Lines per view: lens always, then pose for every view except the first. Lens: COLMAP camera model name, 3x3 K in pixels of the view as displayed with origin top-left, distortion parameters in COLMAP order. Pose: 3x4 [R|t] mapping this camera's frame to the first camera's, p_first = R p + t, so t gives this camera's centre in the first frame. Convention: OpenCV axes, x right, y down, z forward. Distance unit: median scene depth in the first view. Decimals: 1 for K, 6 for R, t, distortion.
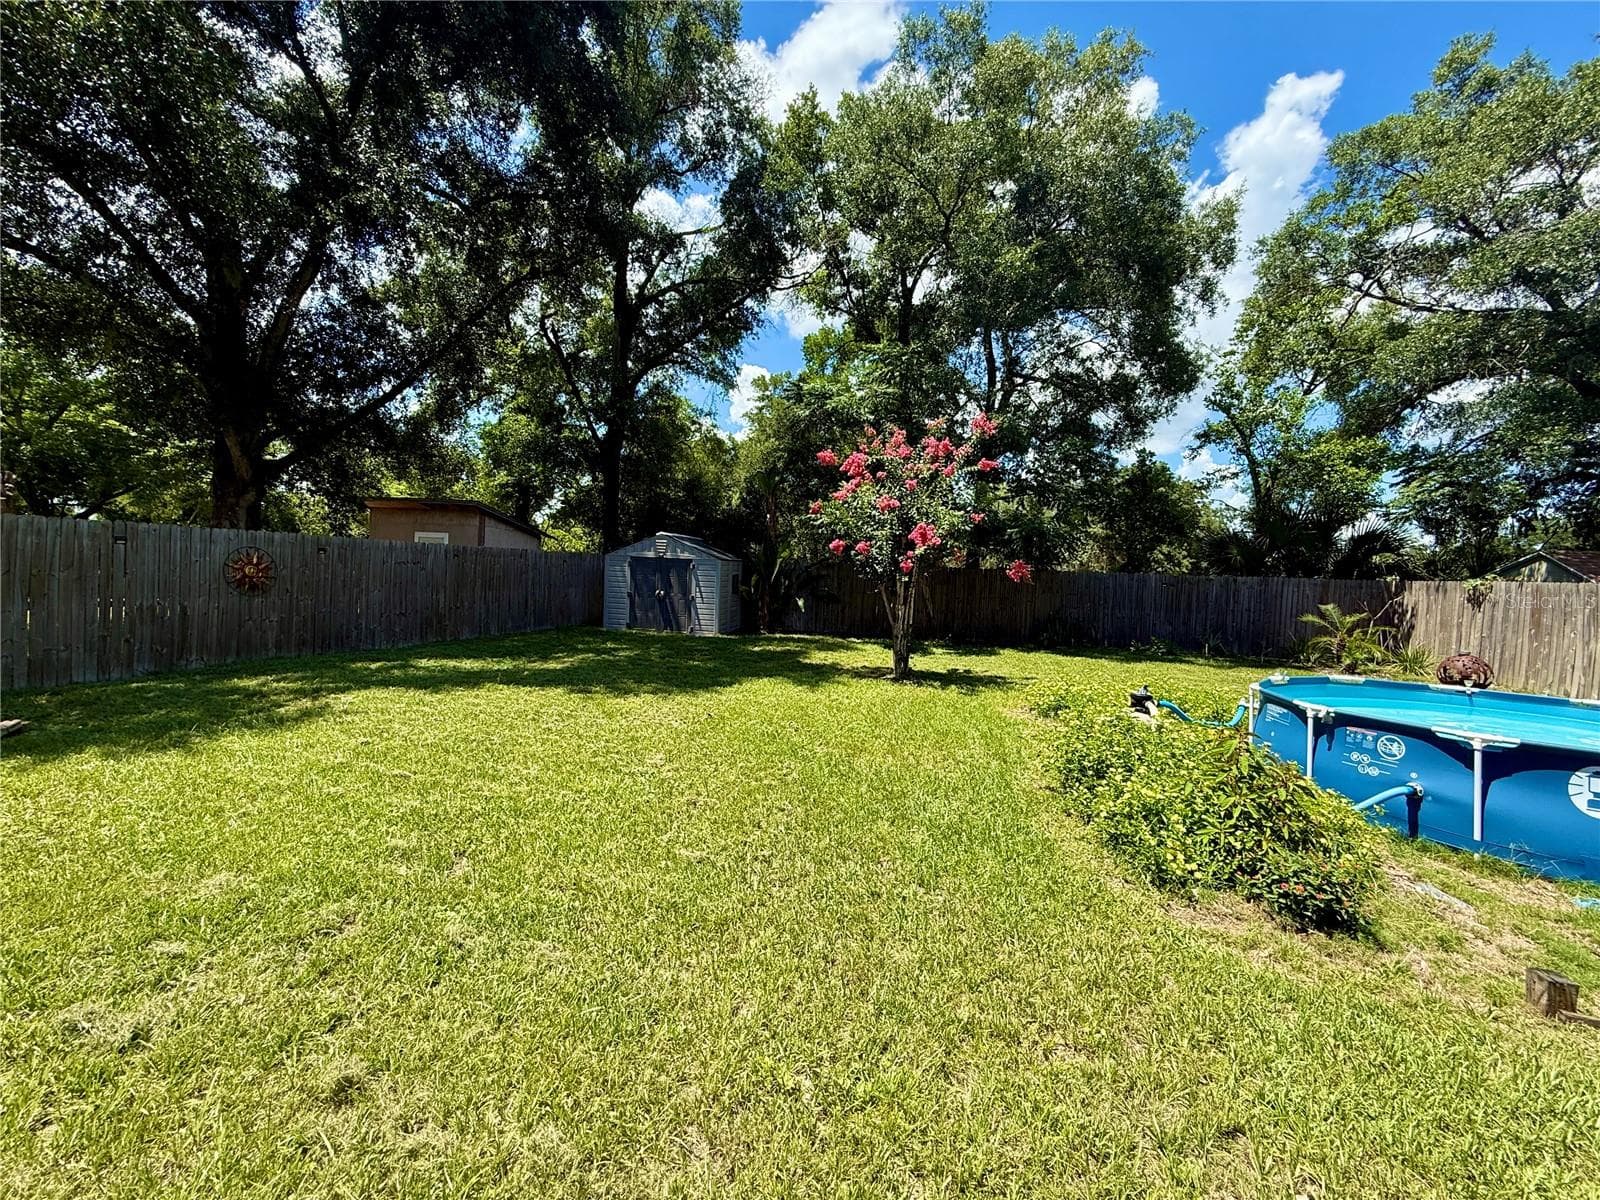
lens RADIAL K [[640.4, 0, 800.0], [0, 640.4, 600.0], [0, 0, 1]] dist [-0.001035, 0.000734]
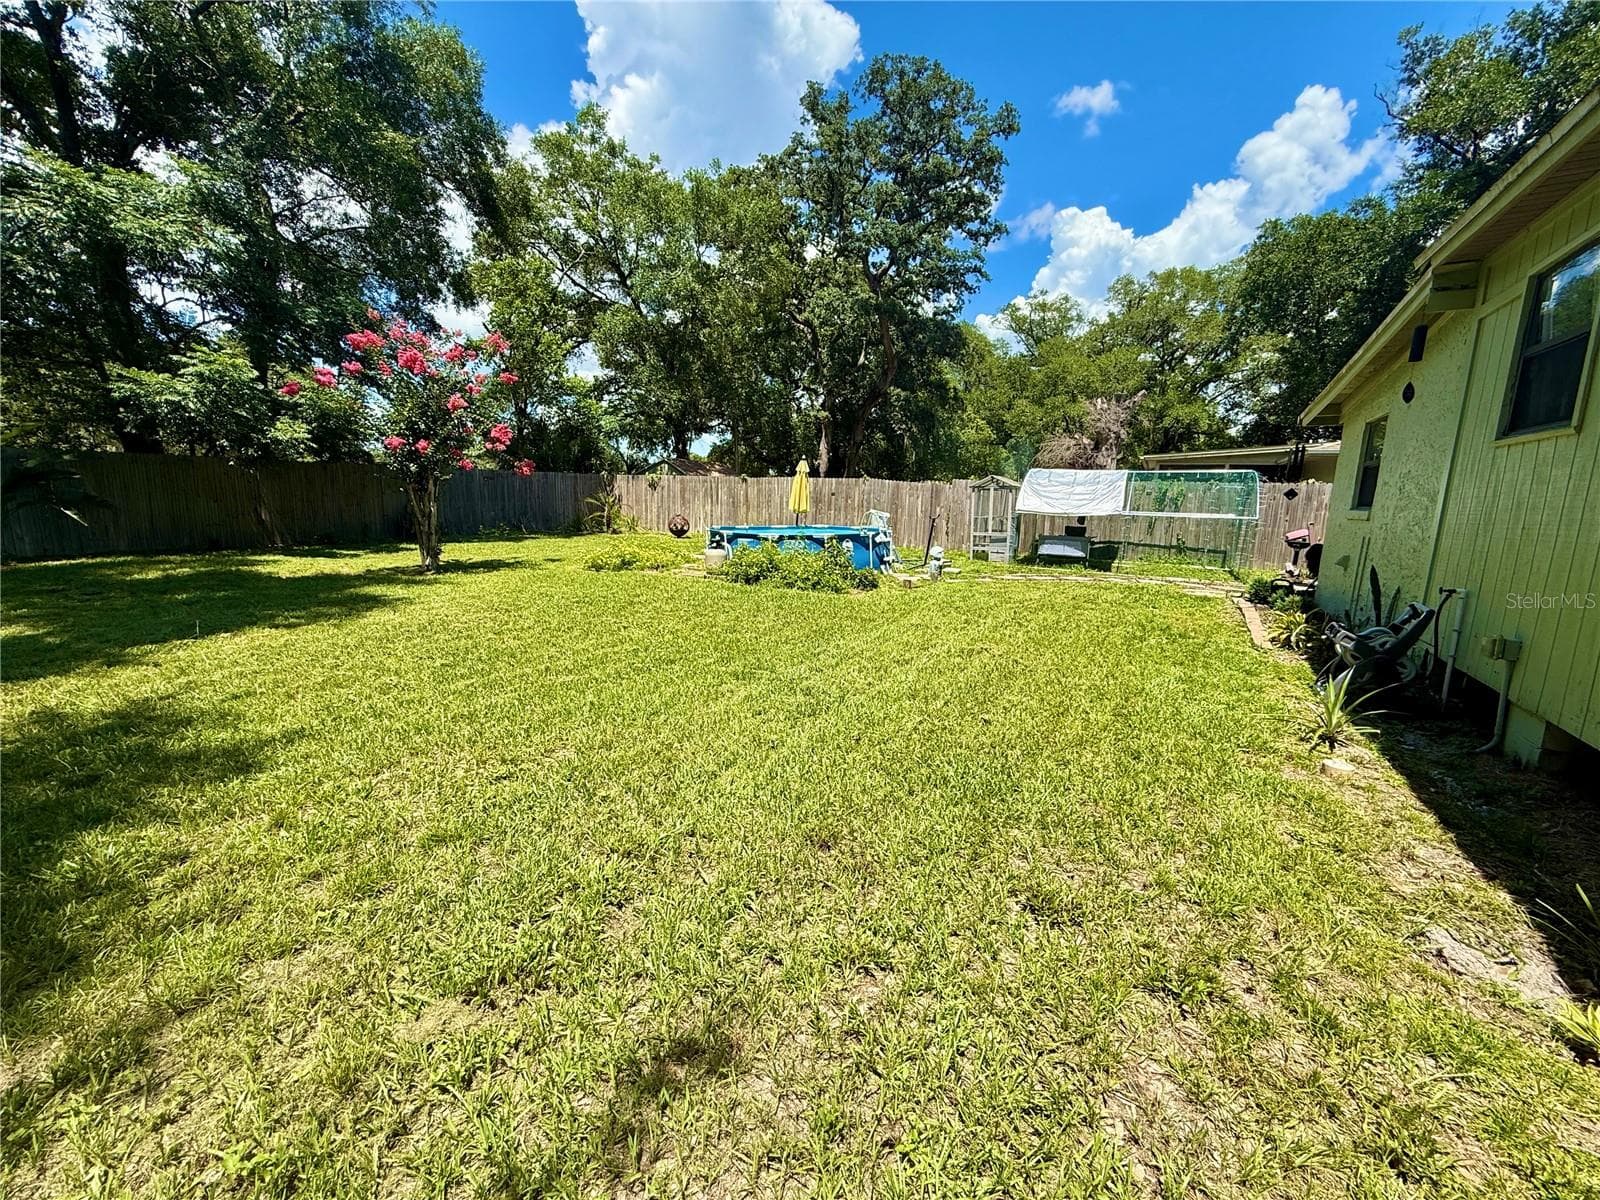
lens RADIAL K [[636.8, 0, 800.0], [0, 636.8, 600.0], [0, 0, 1]] dist [0.000768, -0.000238]
pose [[0.287261, -0.189805, 0.938859, -0.428187], [0.024104, 0.981292, 0.191009, -0.012746], [-0.957549, -0.032239, 0.286462, 0.076615]]
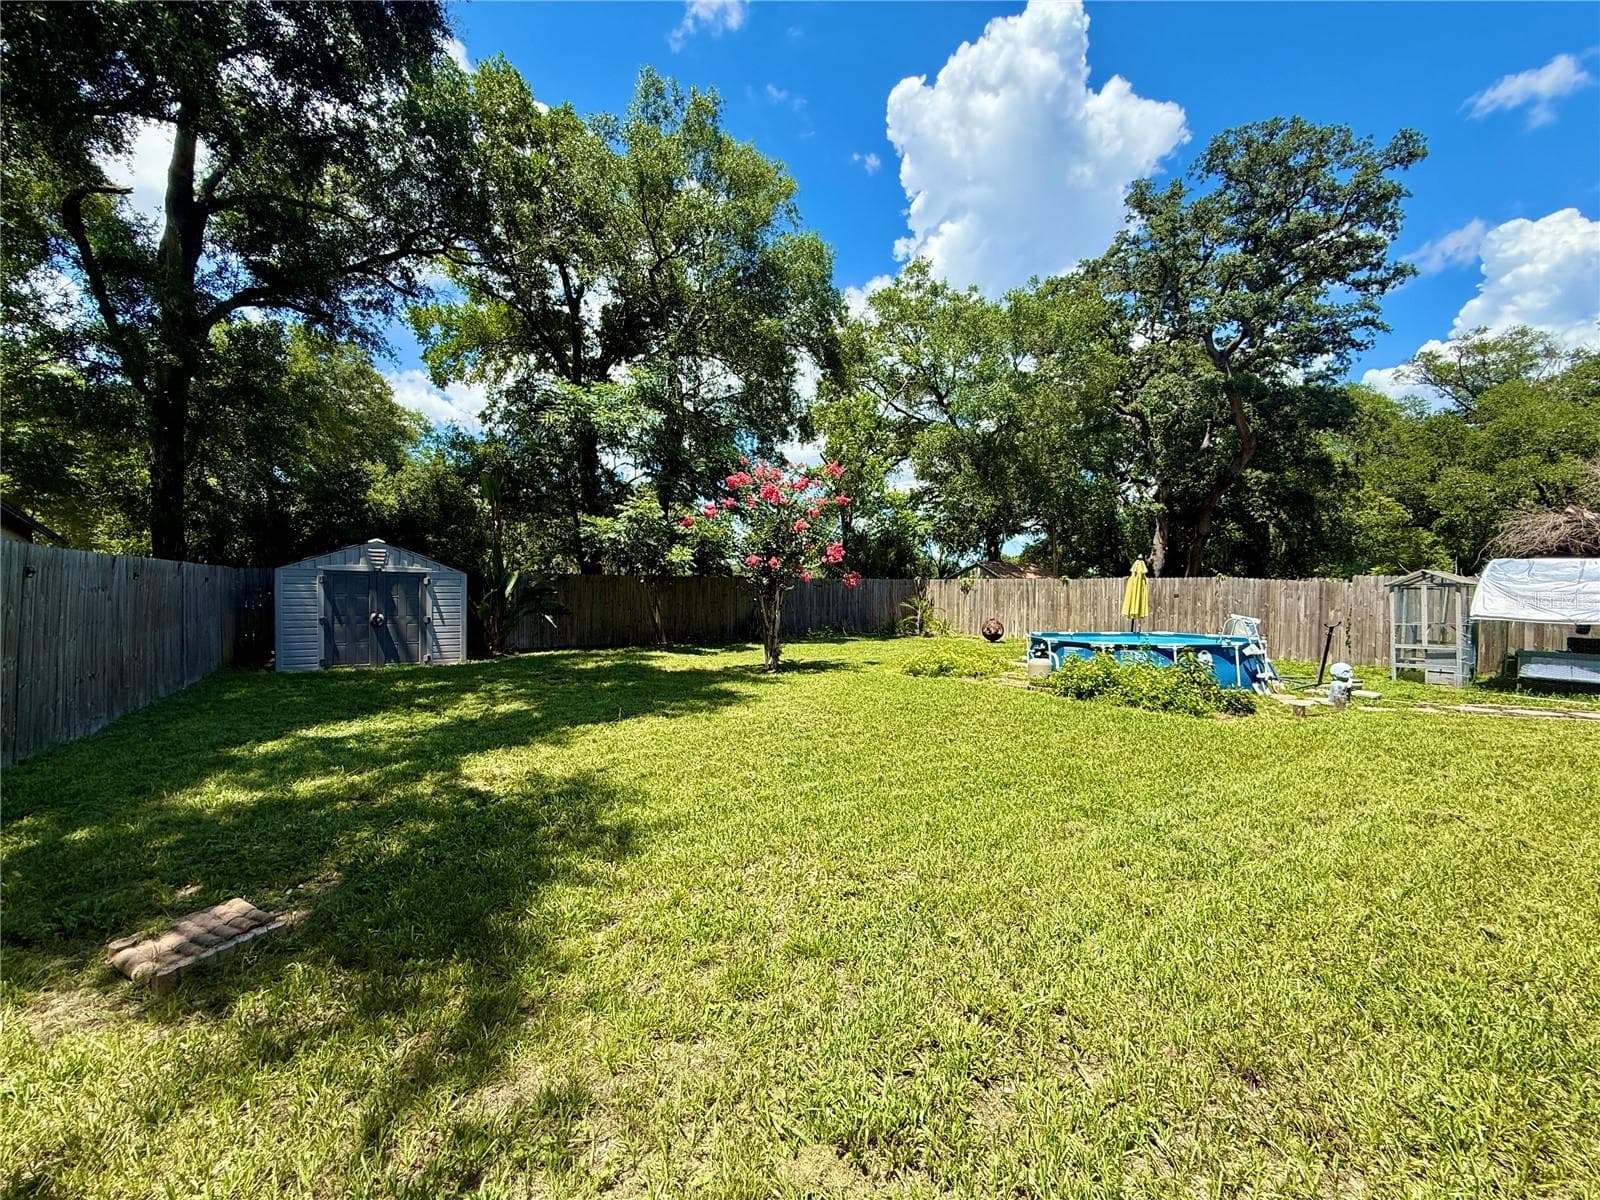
lens RADIAL K [[640.4, 0, 800.0], [0, 640.4, 600.0], [0, 0, 1]] dist [-0.001035, 0.000734]
pose [[0.688127, -0.046616, 0.724091, -0.431441], [0.050097, 0.998605, 0.016681, -0.018300], [-0.723858, 0.024796, 0.689503, 0.087585]]
